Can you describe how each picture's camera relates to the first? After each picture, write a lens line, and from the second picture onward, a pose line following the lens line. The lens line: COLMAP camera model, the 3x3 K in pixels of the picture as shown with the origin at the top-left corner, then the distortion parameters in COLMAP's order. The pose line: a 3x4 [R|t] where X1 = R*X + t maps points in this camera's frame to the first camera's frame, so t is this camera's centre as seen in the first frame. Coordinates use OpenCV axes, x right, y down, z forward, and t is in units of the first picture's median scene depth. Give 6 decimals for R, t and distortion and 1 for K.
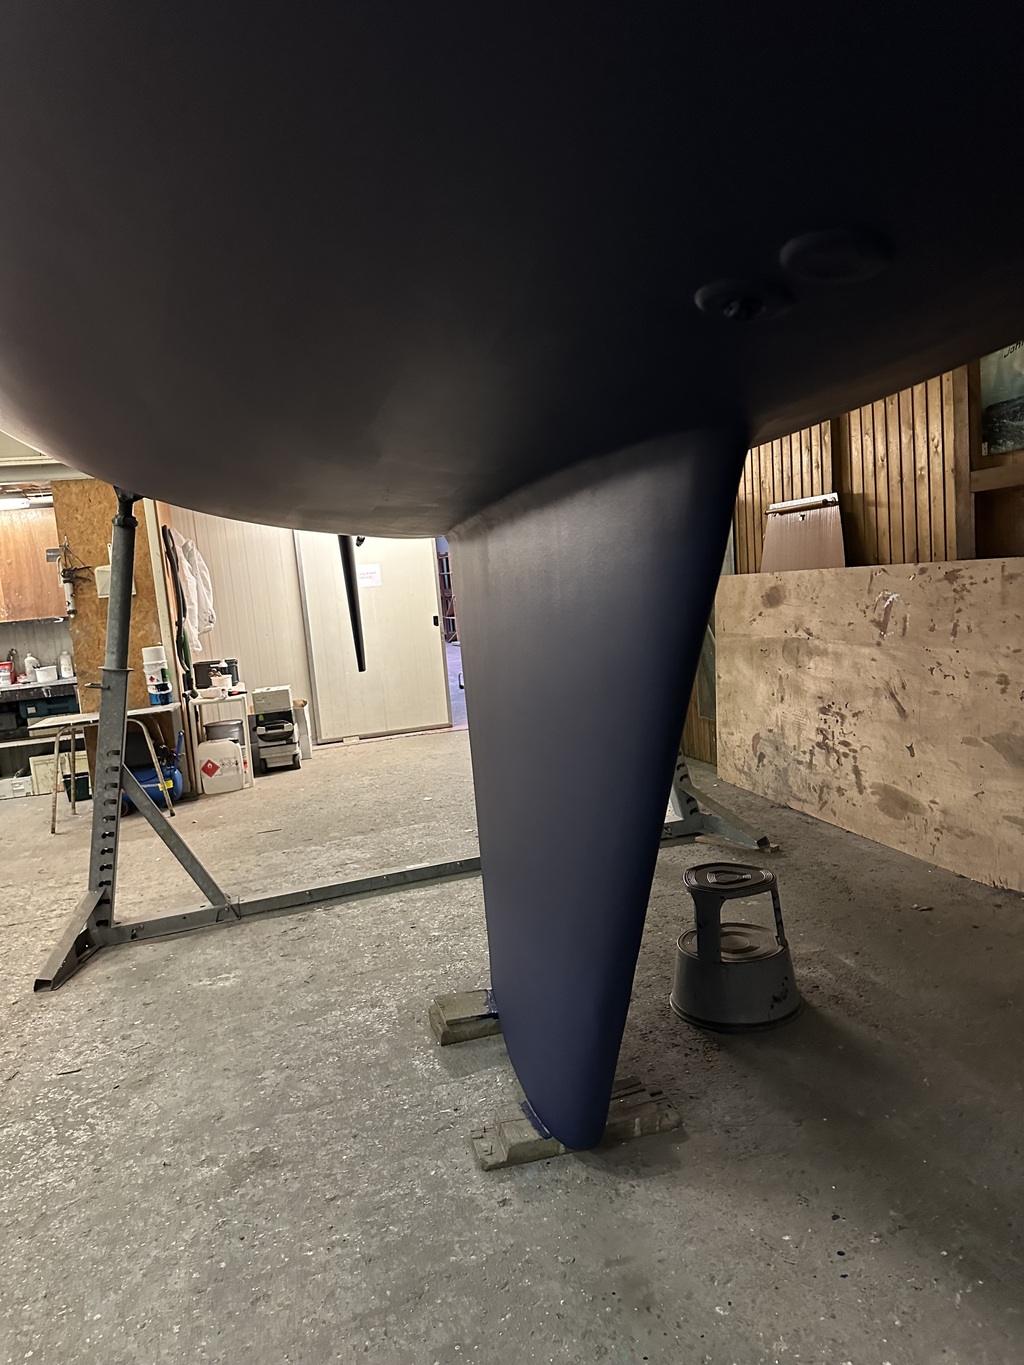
lens RADIAL K [[942.3, 0, 512.0], [0, 942.3, 682.5], [0, 0, 1]] dist [0.148694, -0.313750]
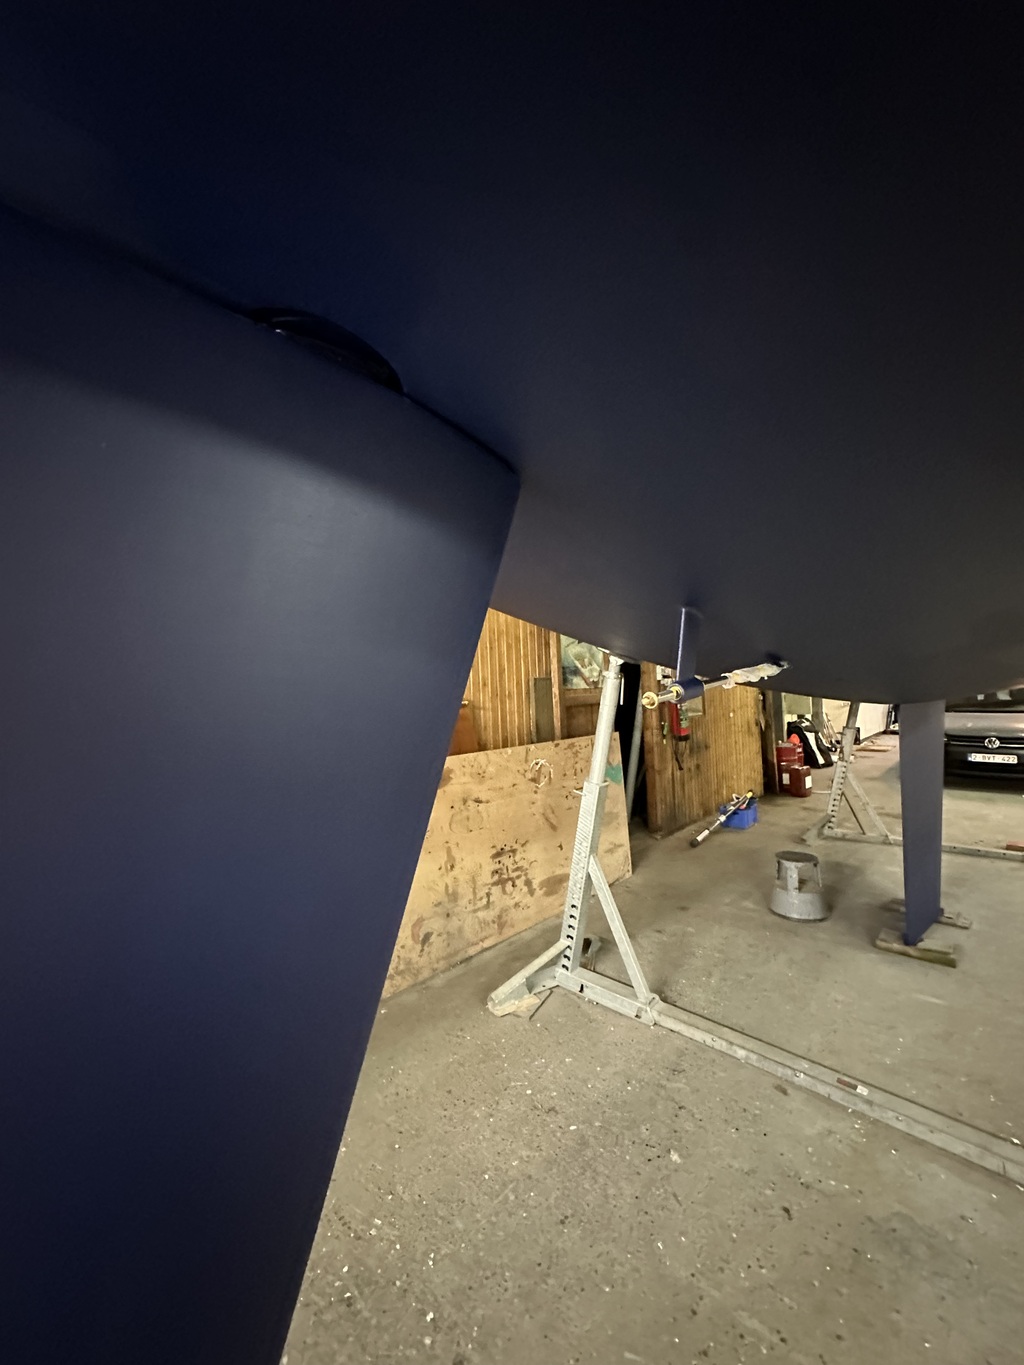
lens RADIAL K [[539.1, 0, 512.0], [0, 539.1, 682.5], [0, 0, 1]] dist [0.001246, 0.000146]
pose [[-0.496627, 0.126448, 0.858704, -0.385932], [0.184671, 0.982073, -0.037812, -0.184582], [-0.848091, 0.139799, -0.511075, 1.385142]]
